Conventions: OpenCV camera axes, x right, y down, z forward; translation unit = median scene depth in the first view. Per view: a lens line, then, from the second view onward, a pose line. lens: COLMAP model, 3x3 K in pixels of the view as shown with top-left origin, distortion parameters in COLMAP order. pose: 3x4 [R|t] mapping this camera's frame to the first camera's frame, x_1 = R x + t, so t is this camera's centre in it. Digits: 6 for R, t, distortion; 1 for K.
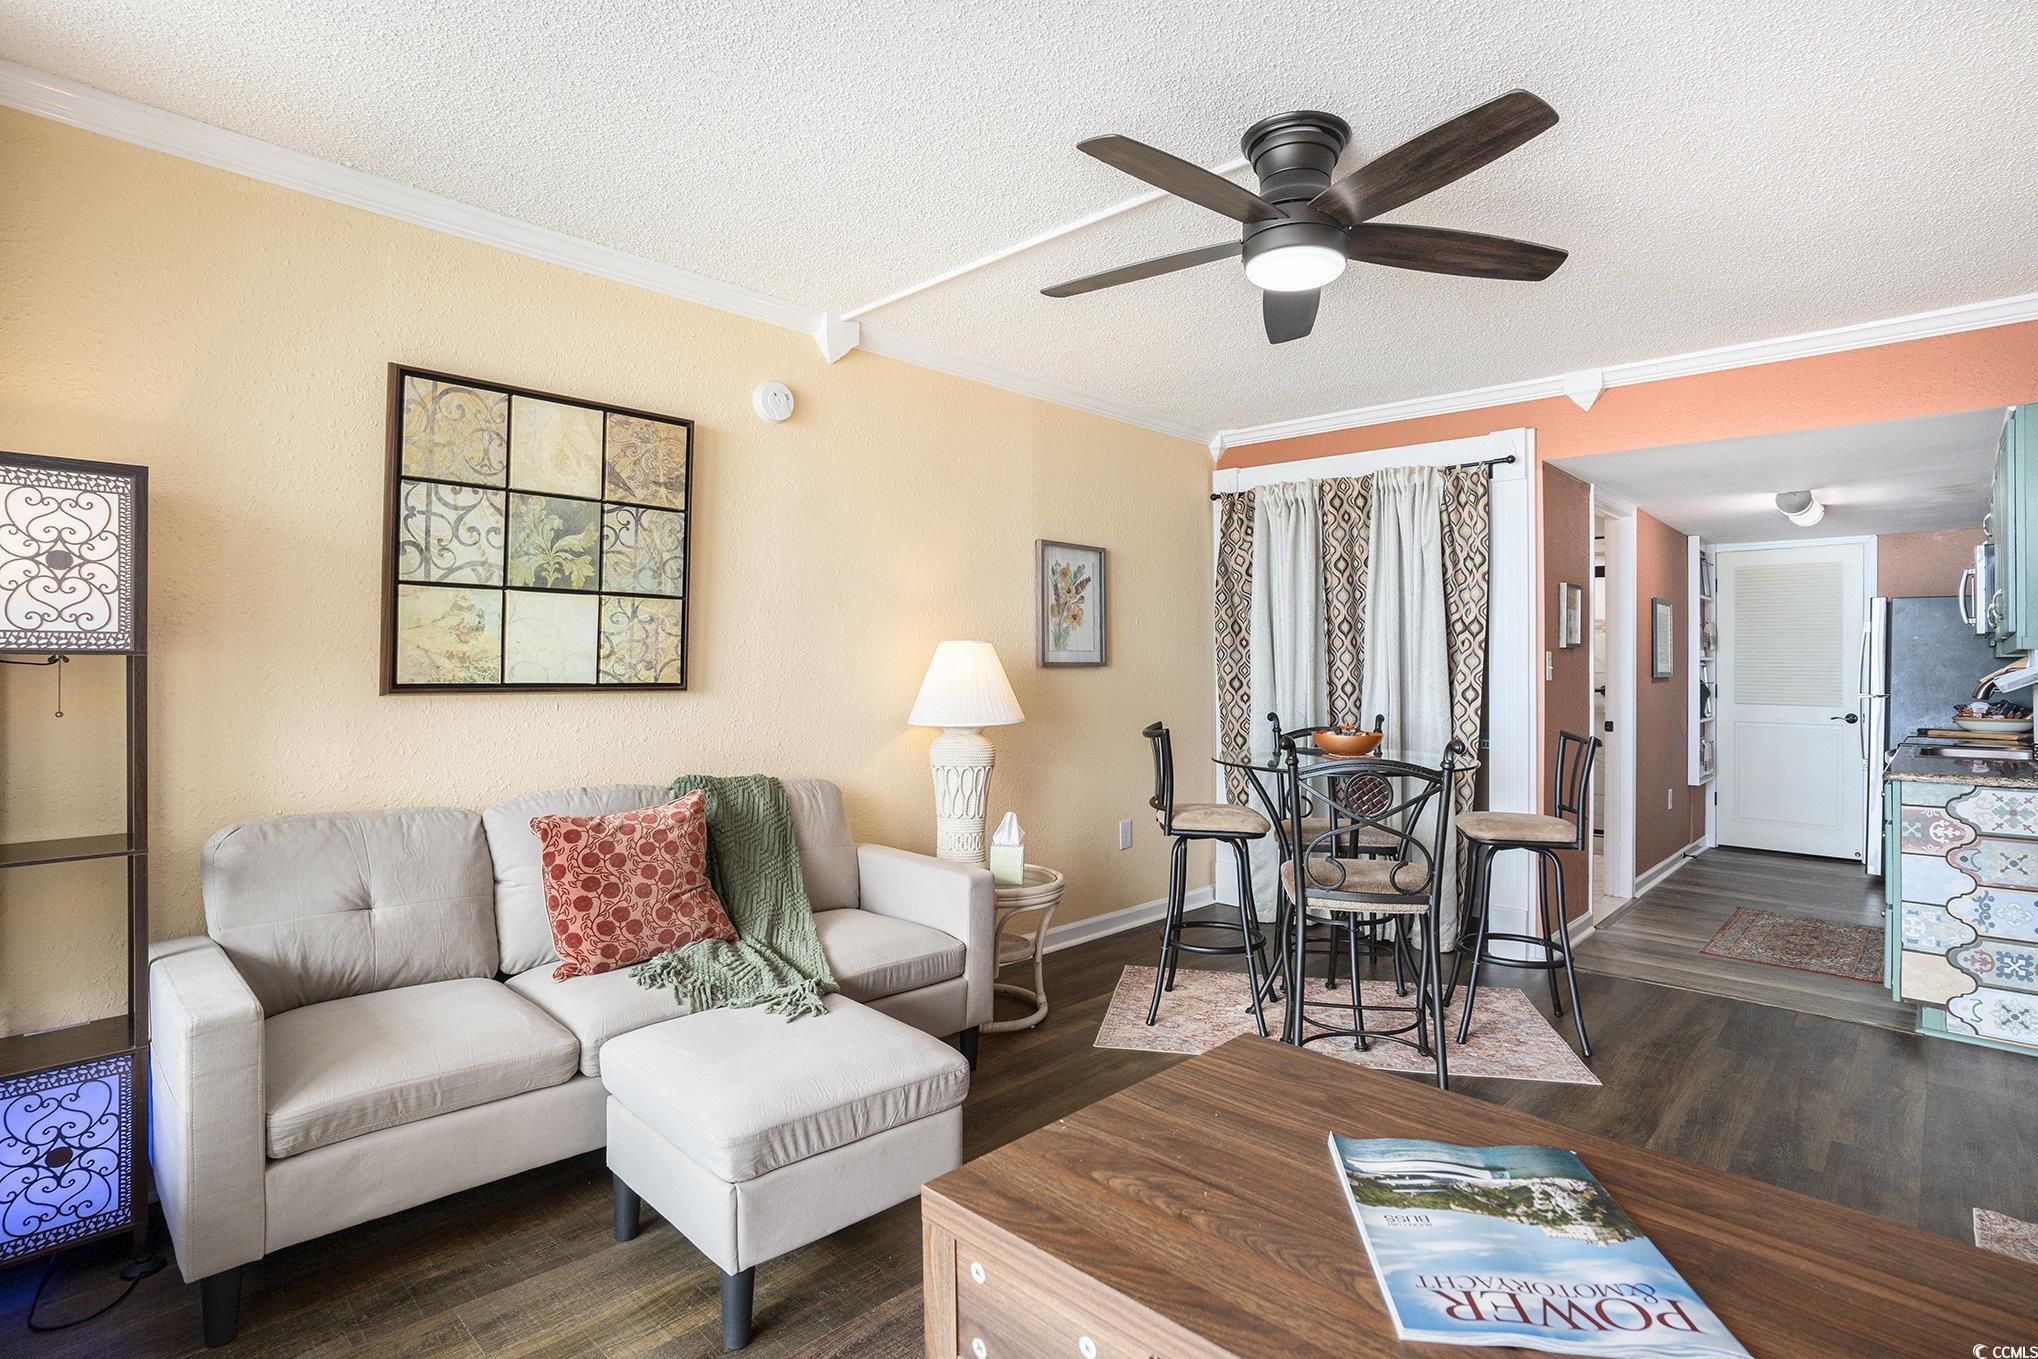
lens RADIAL K [[1022.2, 0, 1069.0], [0, 1022.2, 664.1], [0, 0, 1]] dist [-0.044479, 0.025533]
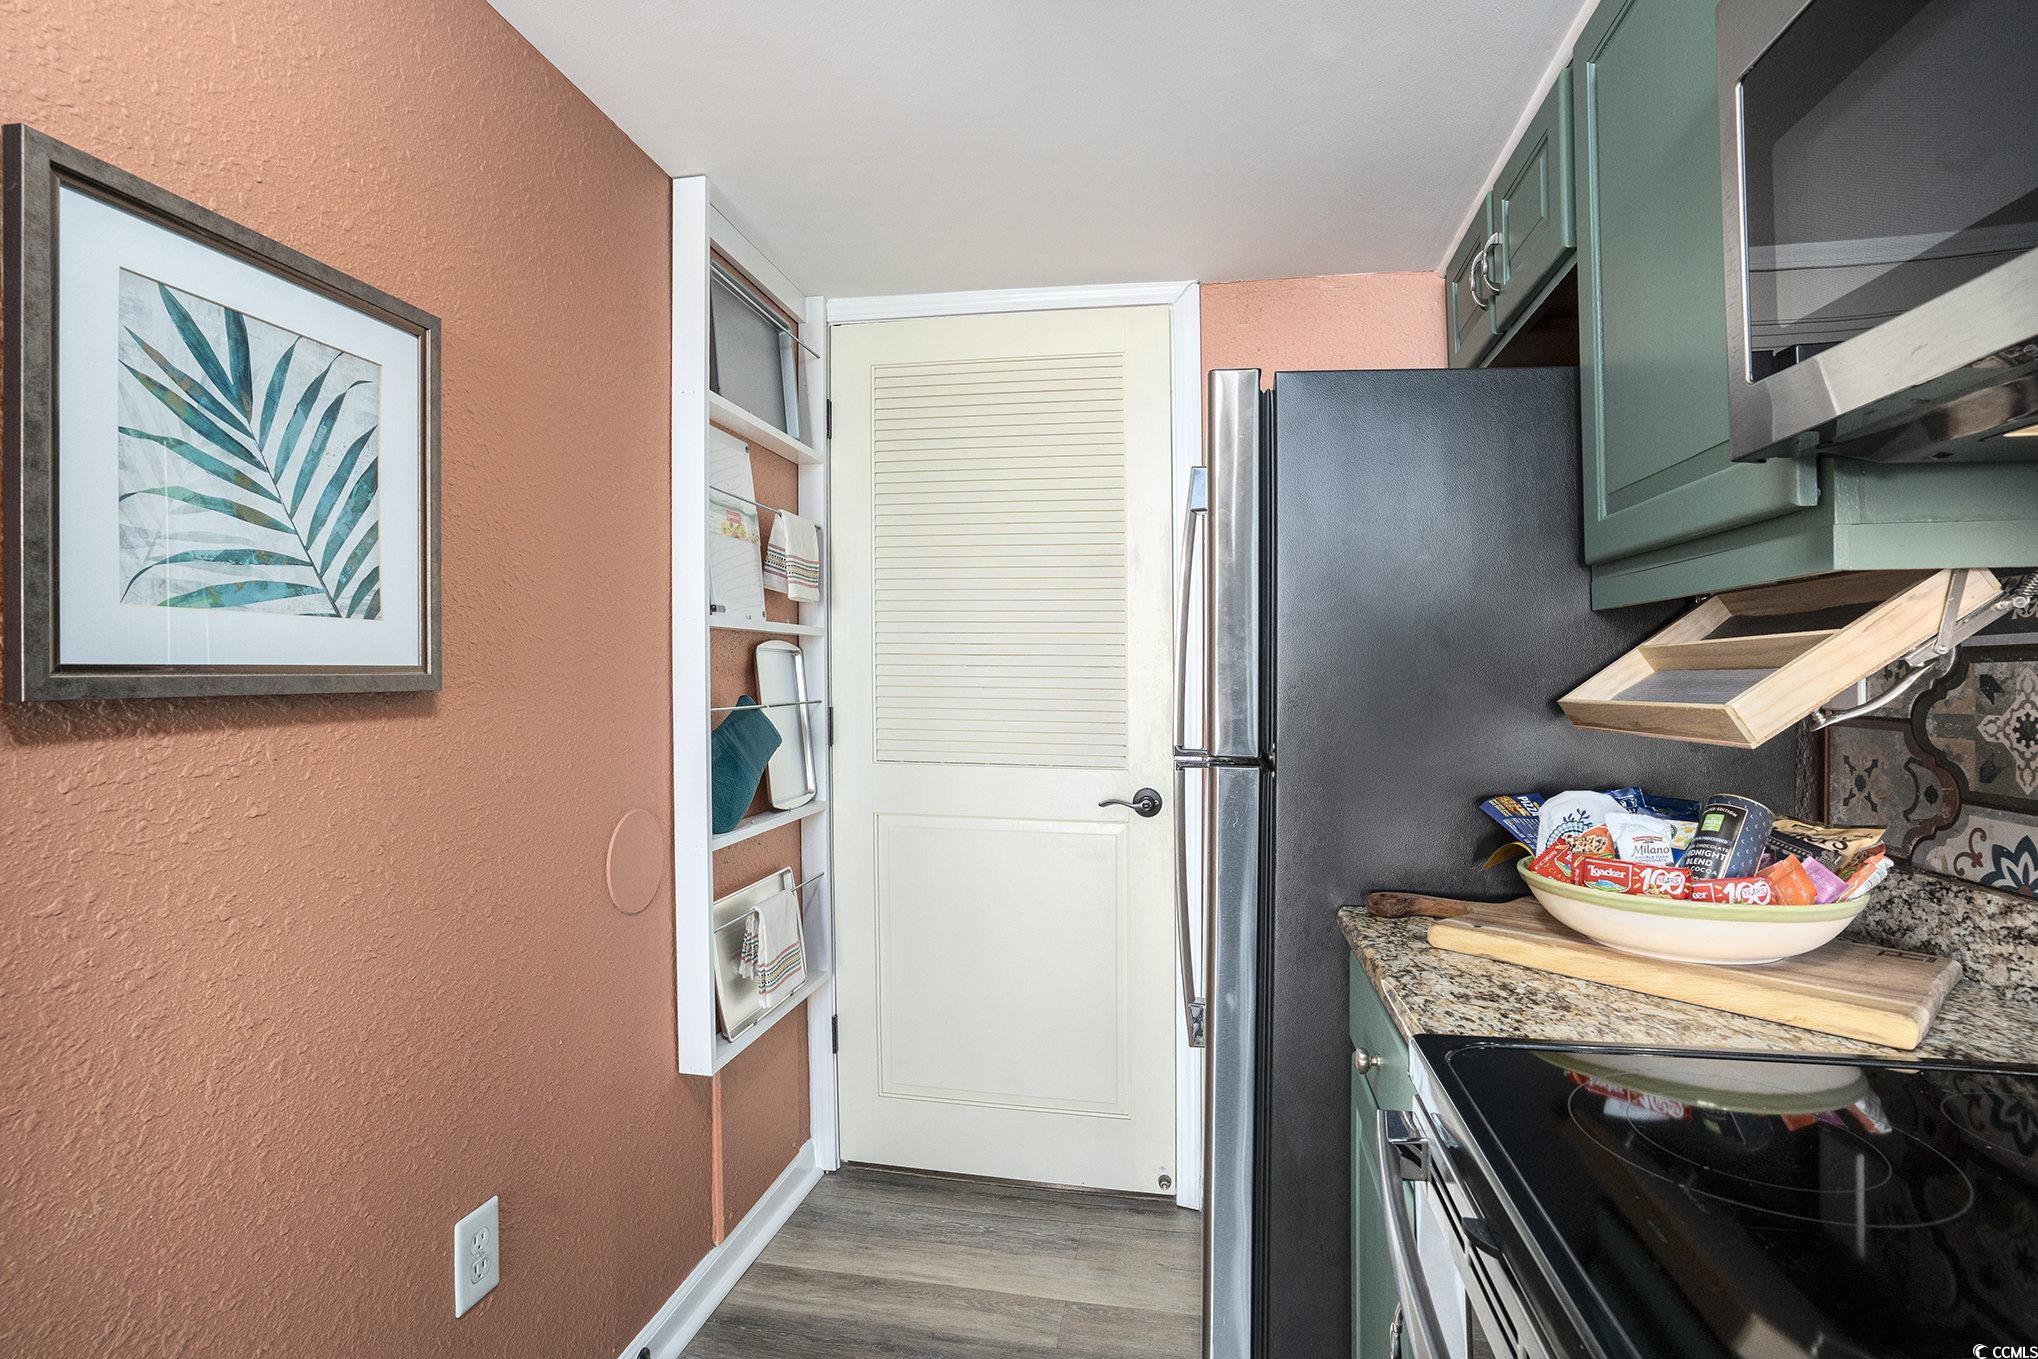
lens RADIAL K [[996.2, 0, 1015.7], [0, 996.2, 665.8], [0, 0, 1]] dist [-0.073482, 0.032630]
pose [[0.861612, -0.002160, 0.507563, 0.835107], [0.002798, 0.999996, -0.000495, 0.009871], [-0.507560, 0.001847, 0.861614, 1.075480]]
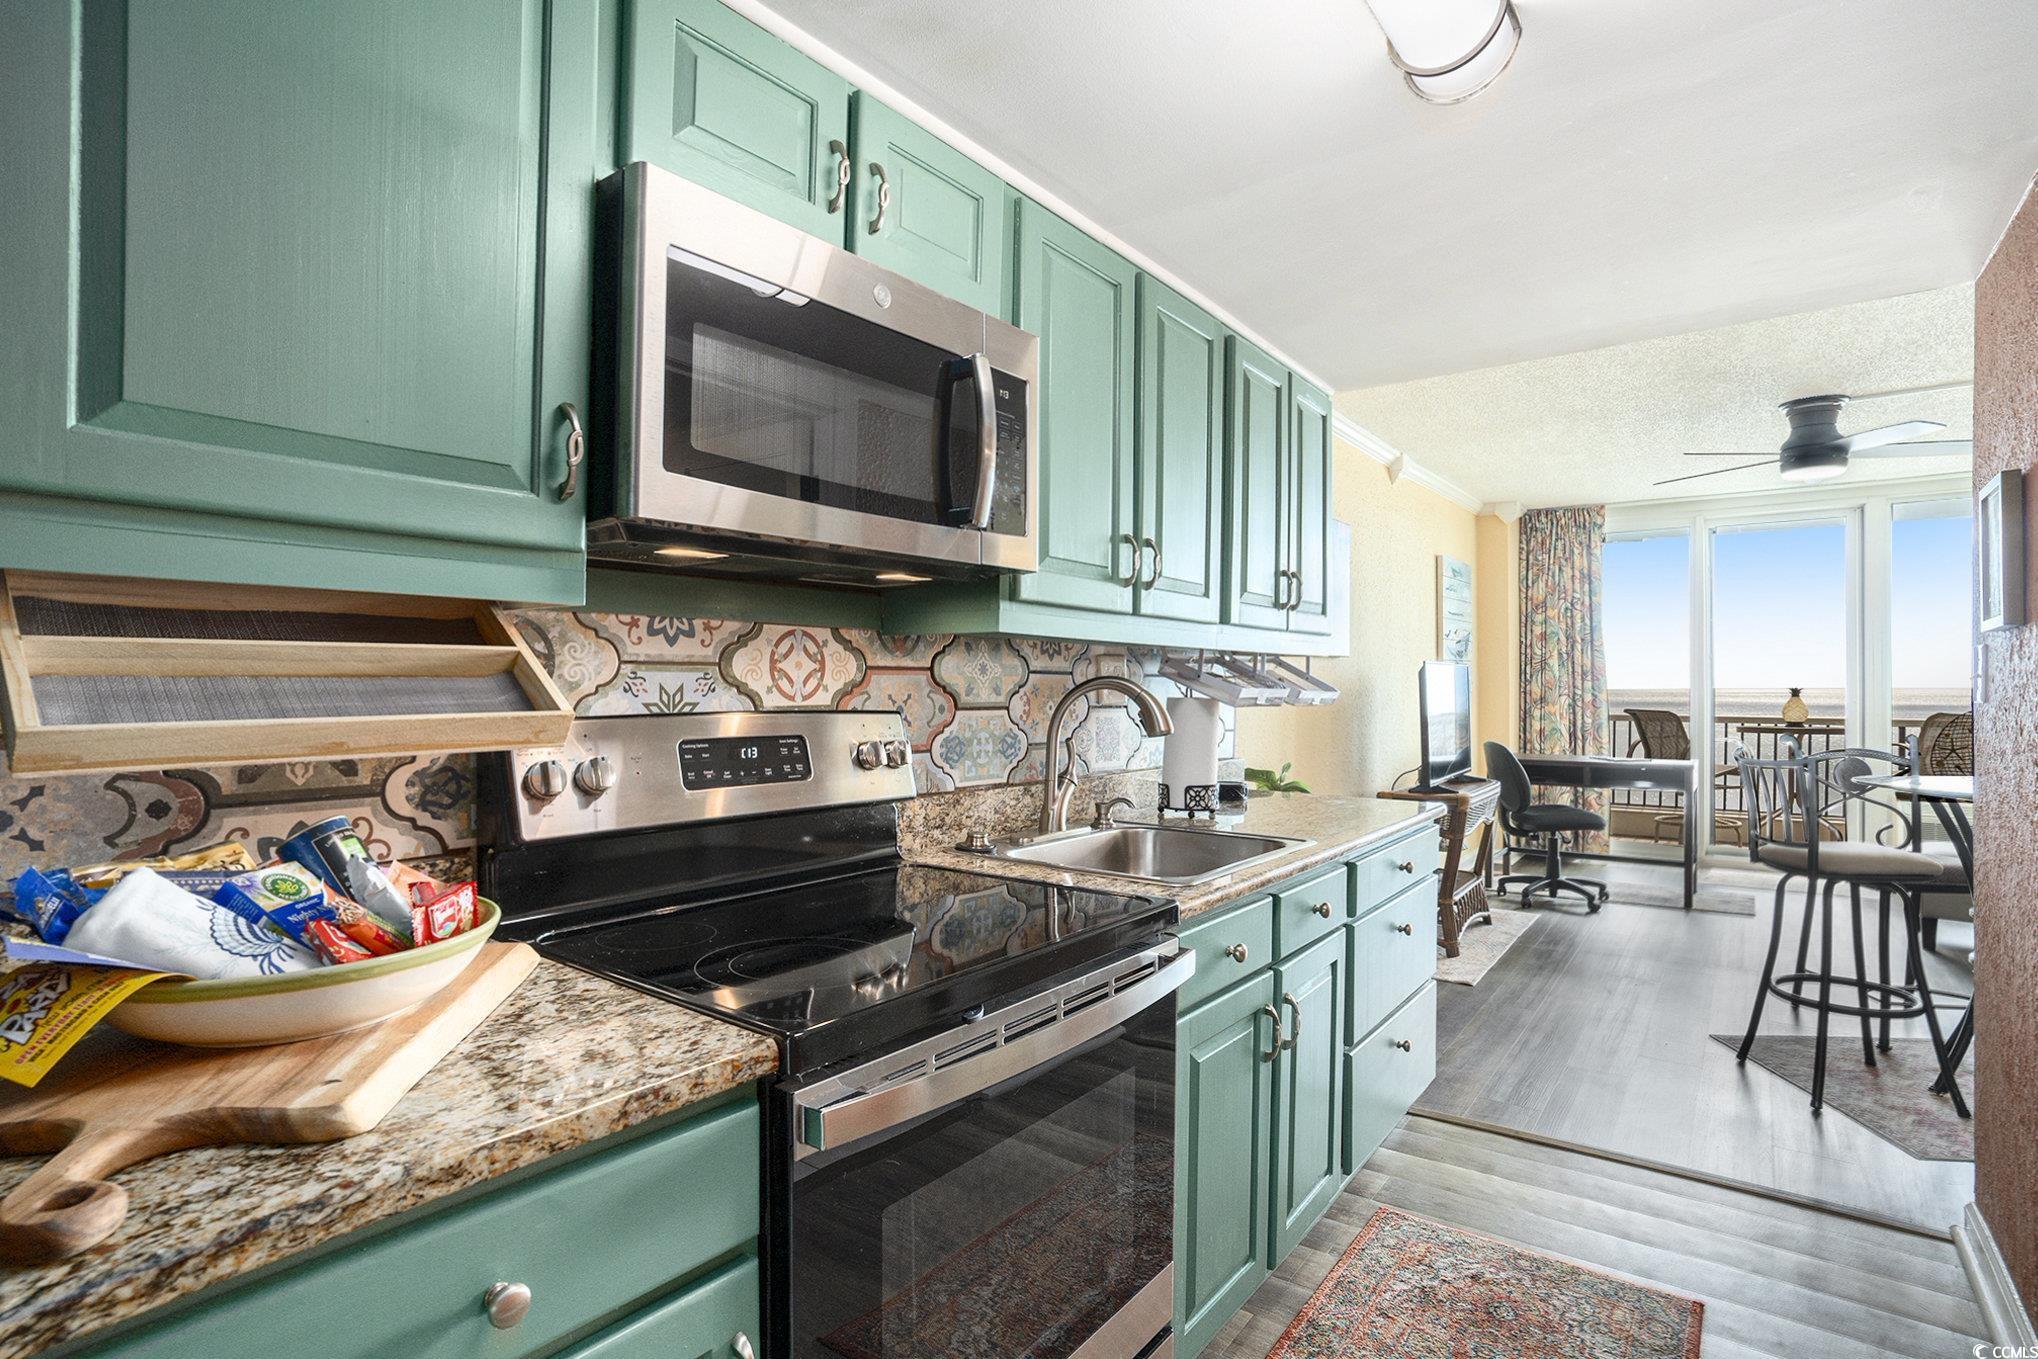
lens RADIAL K [[996.2, 0, 1015.7], [0, 996.2, 665.8], [0, 0, 1]] dist [-0.073482, 0.032630]
pose [[-0.998491, -0.016157, -0.052478, 0.971667], [-0.015307, 0.999746, -0.016552, 0.009392], [0.052732, -0.015724, -0.998485, 1.421222]]
